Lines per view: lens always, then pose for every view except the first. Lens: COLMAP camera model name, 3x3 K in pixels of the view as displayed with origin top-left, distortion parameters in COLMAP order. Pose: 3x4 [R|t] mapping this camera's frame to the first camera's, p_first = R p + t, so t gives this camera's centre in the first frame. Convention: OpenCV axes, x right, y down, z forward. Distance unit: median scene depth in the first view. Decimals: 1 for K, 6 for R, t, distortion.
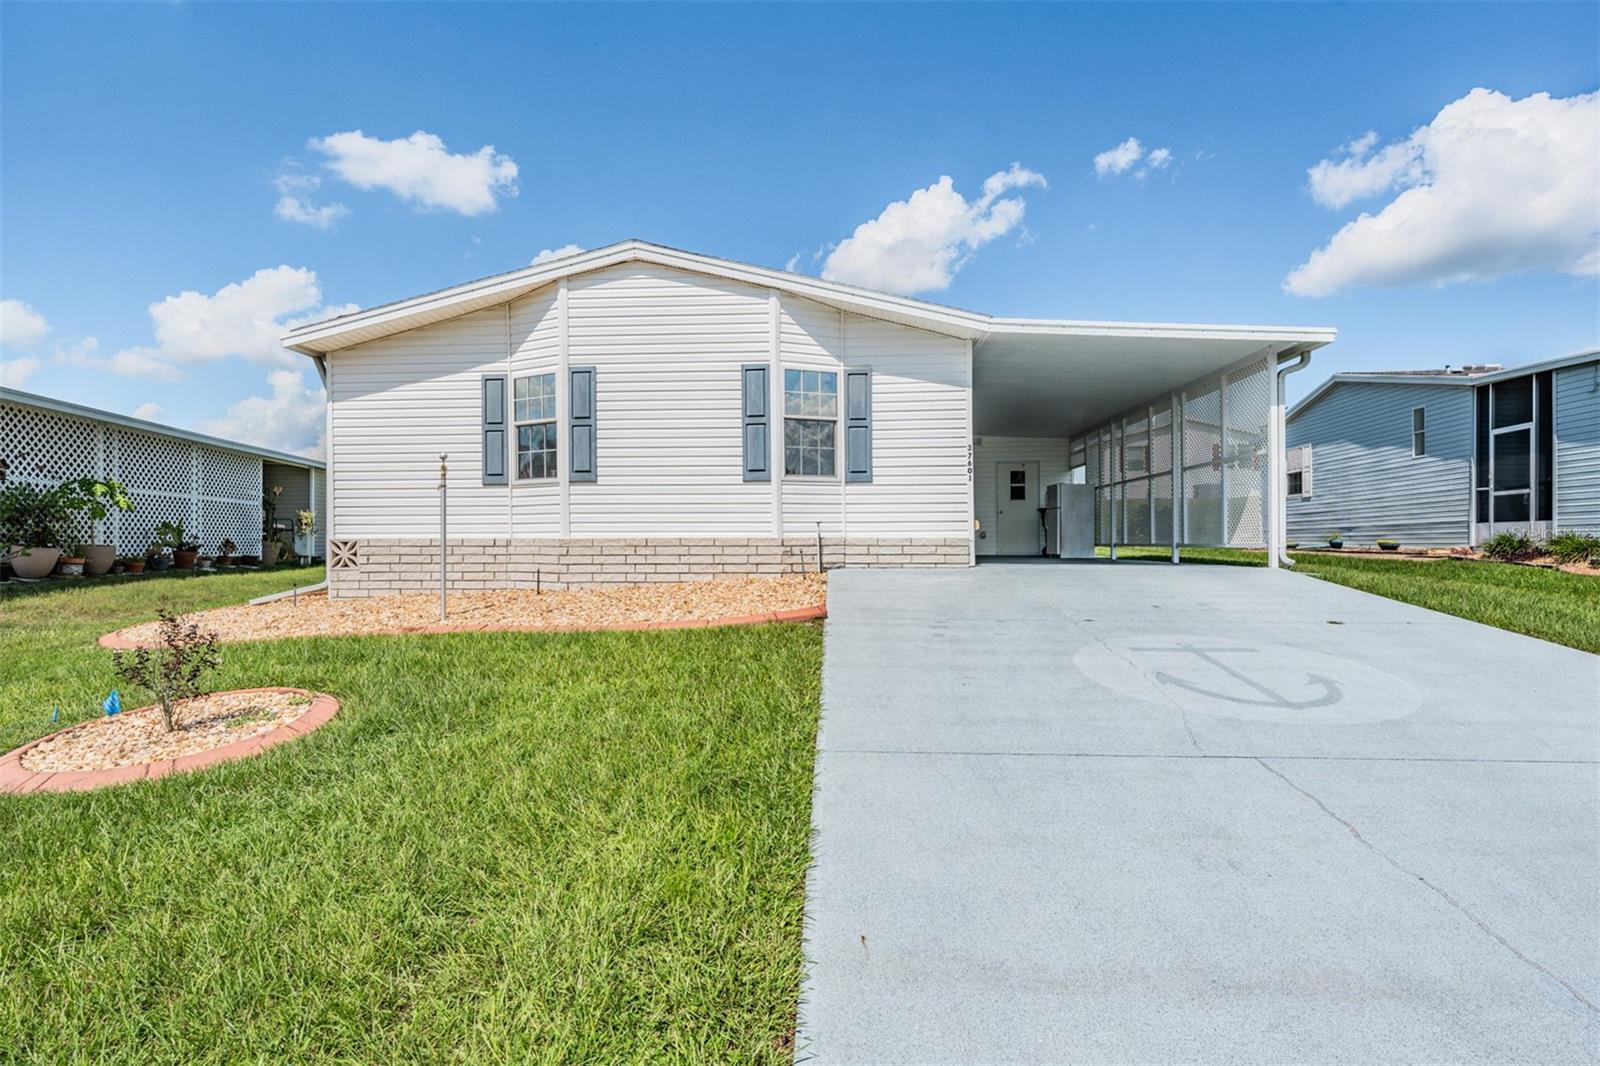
lens RADIAL K [[782.8, 0, 794.8], [0, 782.8, 526.2], [0, 0, 1]] dist [0.008079, 0.001060]
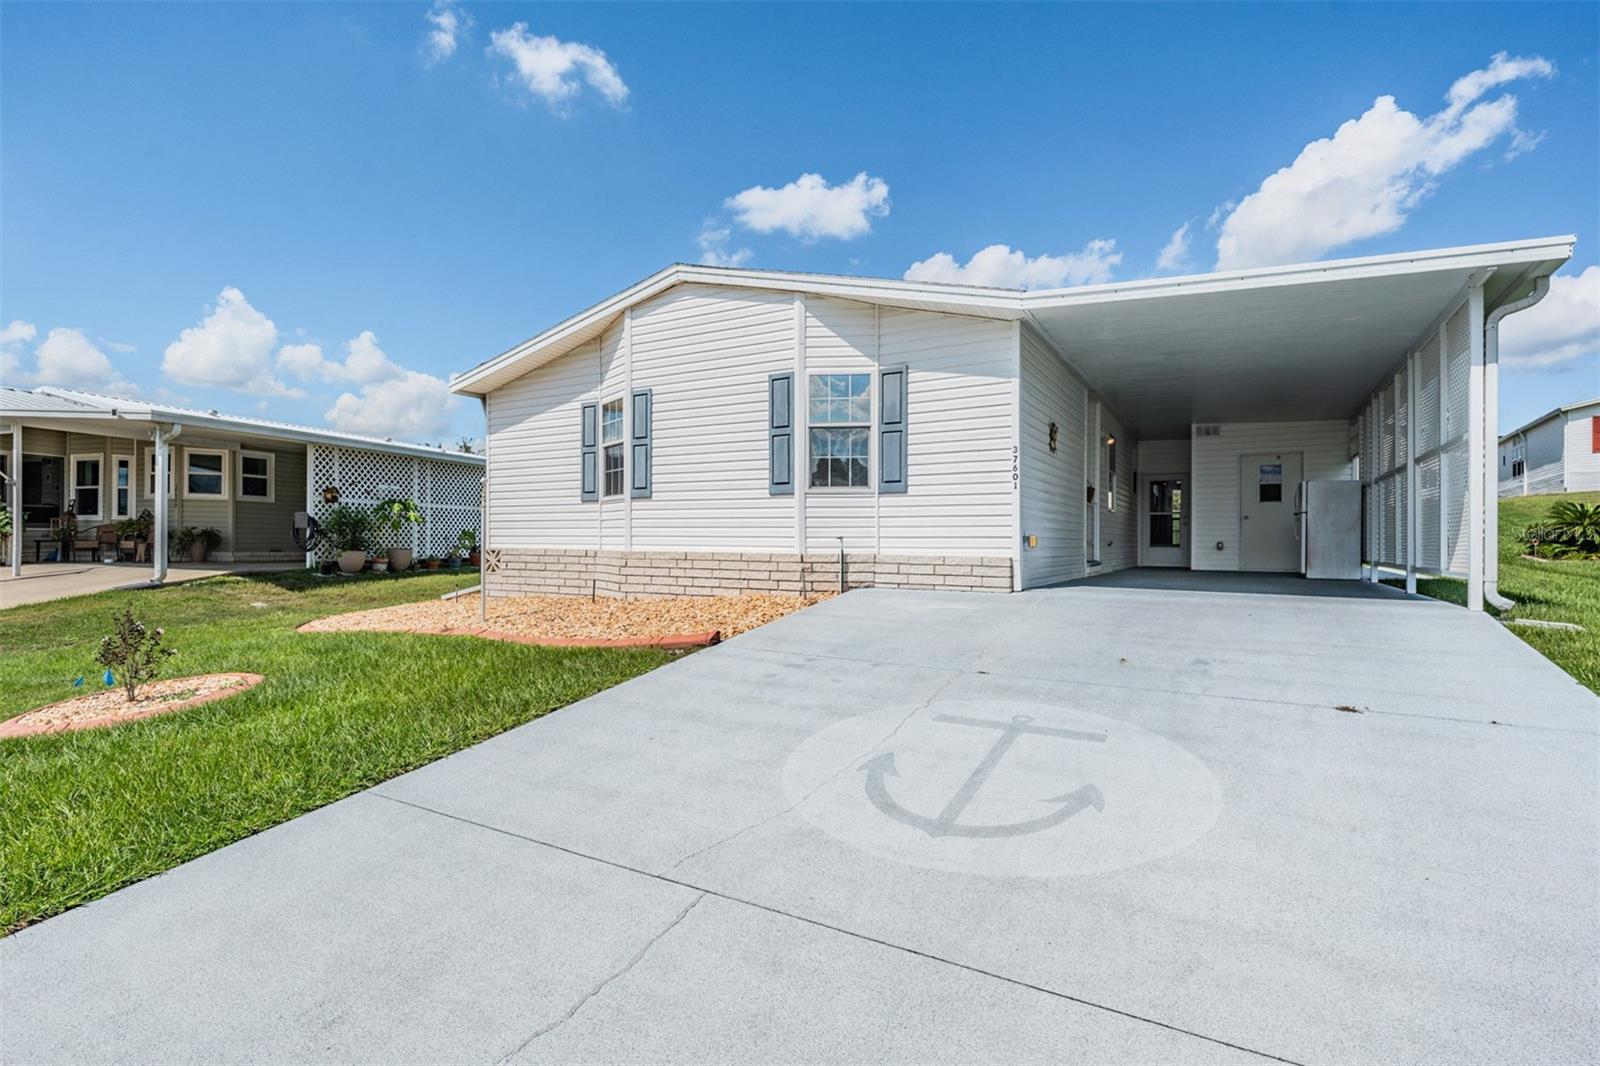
lens RADIAL K [[782.8, 0, 794.8], [0, 782.8, 526.2], [0, 0, 1]] dist [0.008079, 0.001060]
pose [[0.891162, 0.000206, -0.453685, 0.393119], [0.000889, 0.999997, 0.002200, -0.020056], [0.453685, -0.002364, 0.891159, 0.144554]]
